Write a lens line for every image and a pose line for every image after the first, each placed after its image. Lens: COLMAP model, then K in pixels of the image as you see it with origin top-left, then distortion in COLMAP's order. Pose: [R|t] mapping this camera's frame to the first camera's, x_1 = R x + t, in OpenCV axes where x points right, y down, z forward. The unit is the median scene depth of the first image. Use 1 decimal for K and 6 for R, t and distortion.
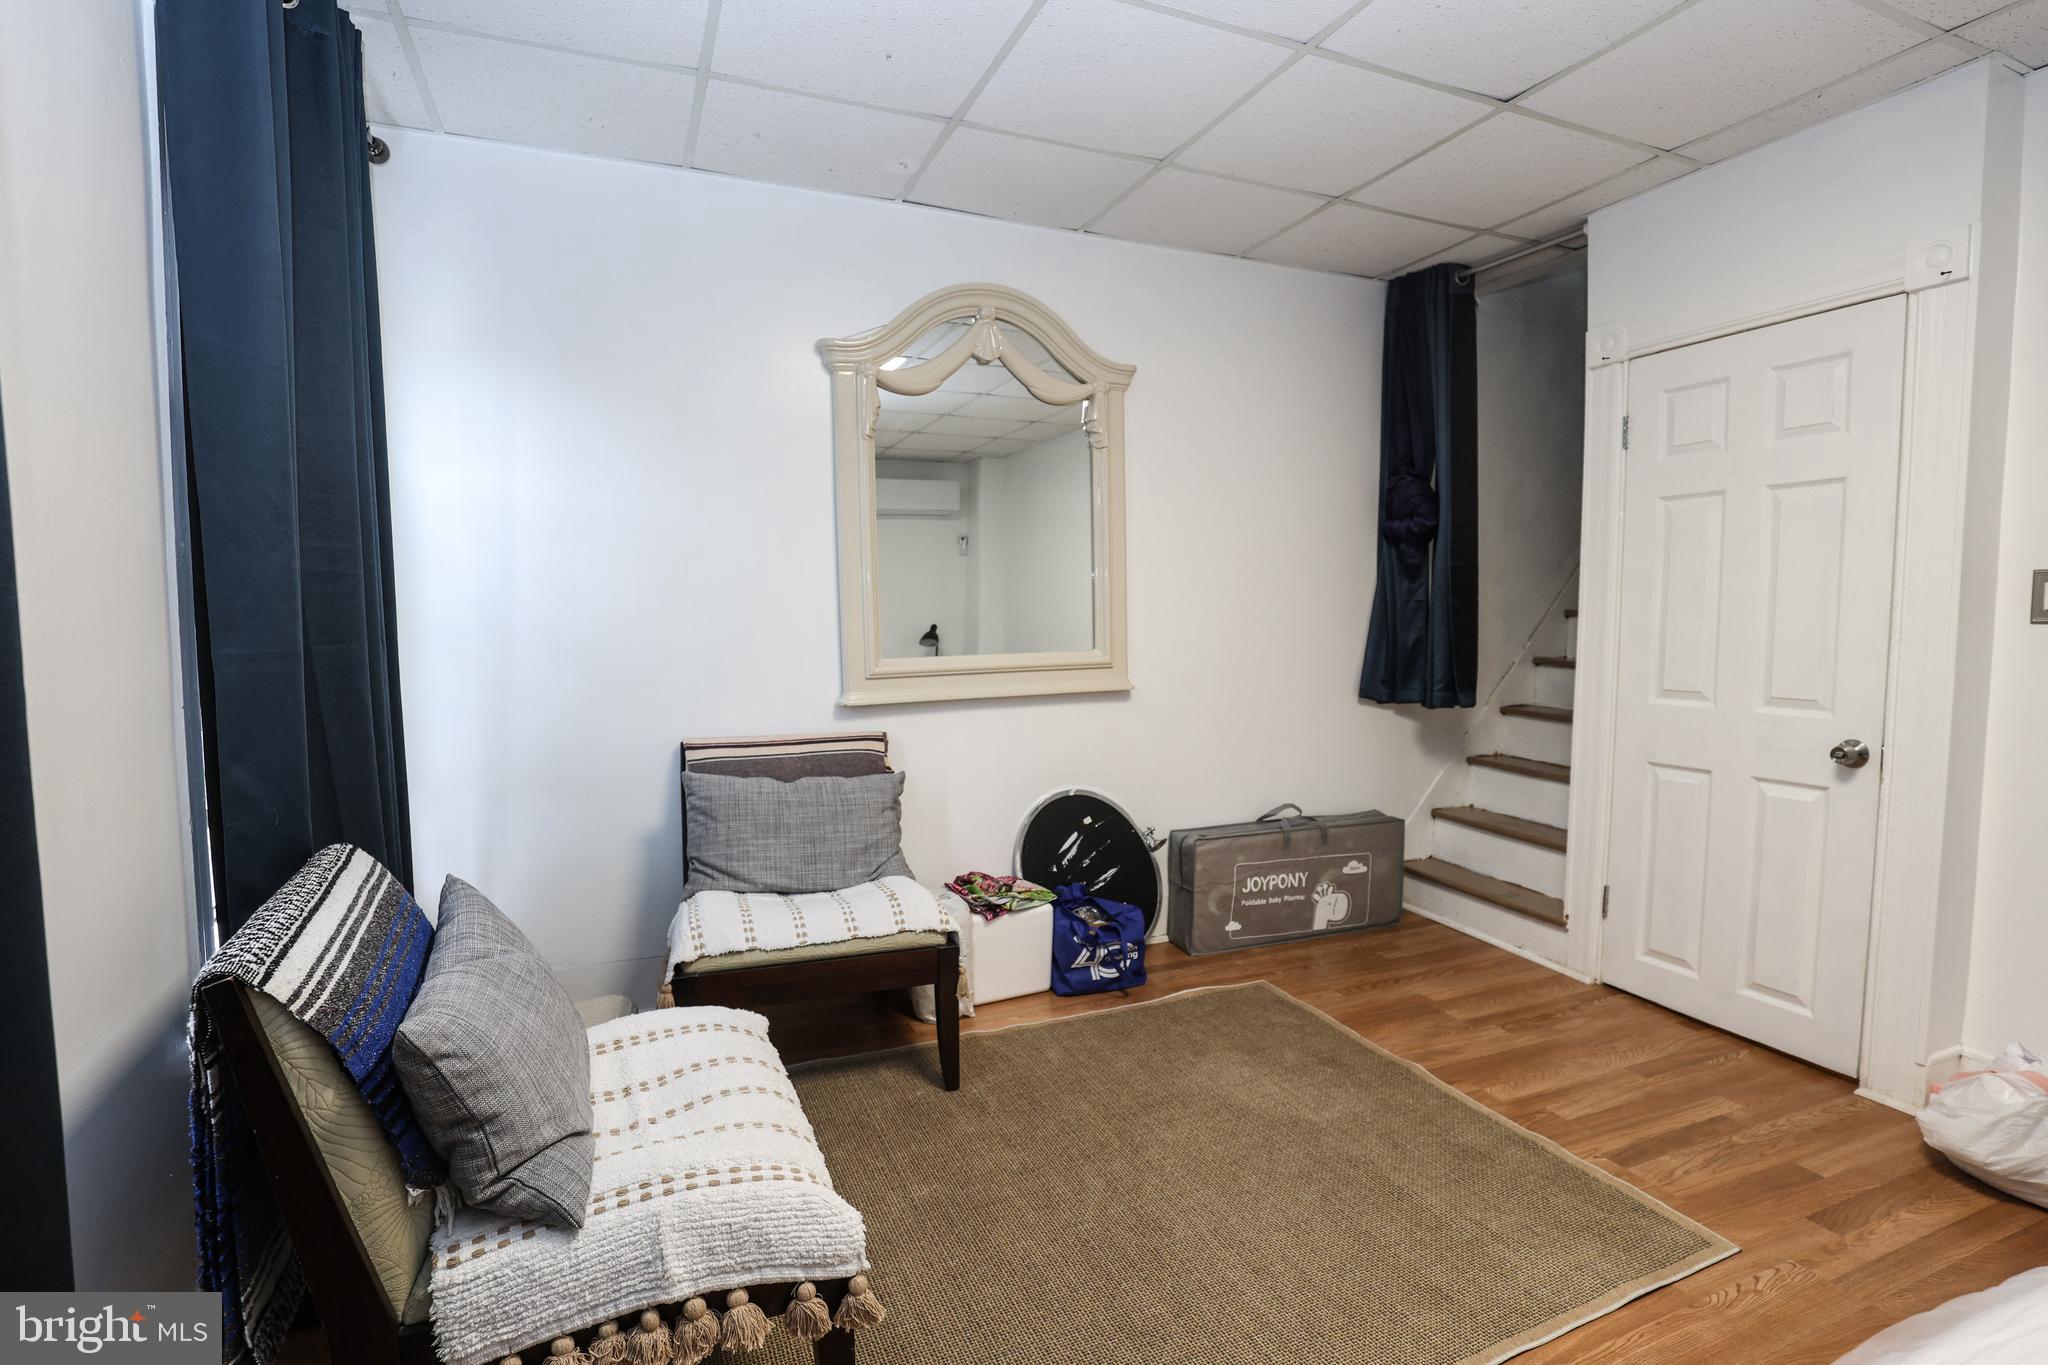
lens RADIAL K [[1004.4, 0, 1035.6], [0, 1004.4, 699.8], [0, 0, 1]] dist [-0.025261, 0.000182]
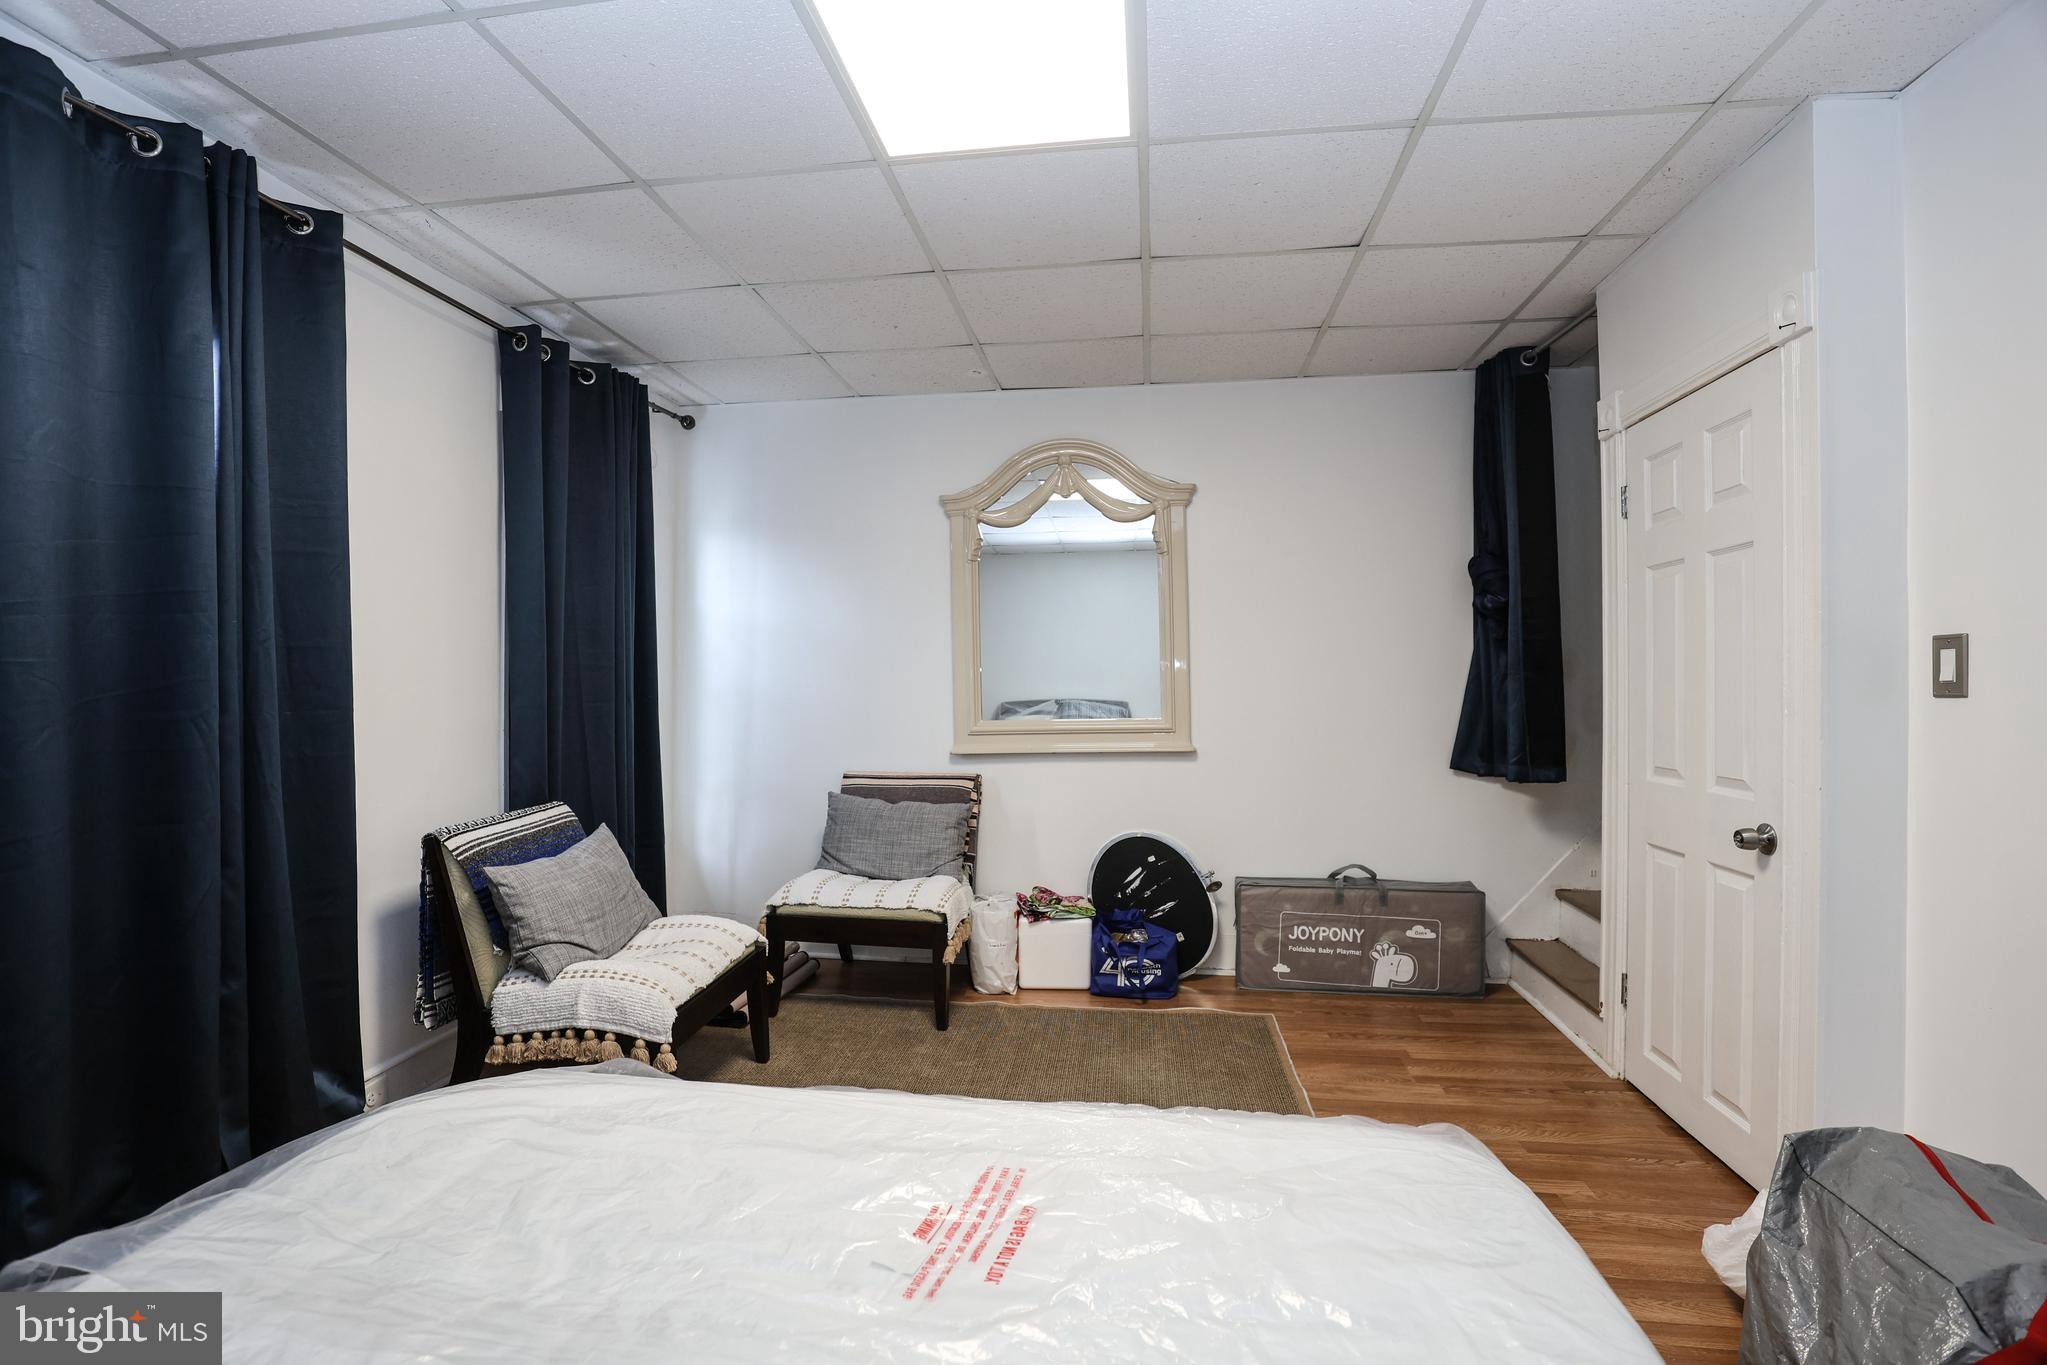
lens RADIAL K [[1004.0, 0, 1035.1], [0, 1004.0, 699.8], [0, 0, 1]] dist [-0.025261, 0.000182]
pose [[0.853199, 0.006919, -0.521540, 0.578289], [-0.045055, 0.997152, -0.060478, 0.009615], [0.519636, 0.075098, 0.851081, -0.113150]]
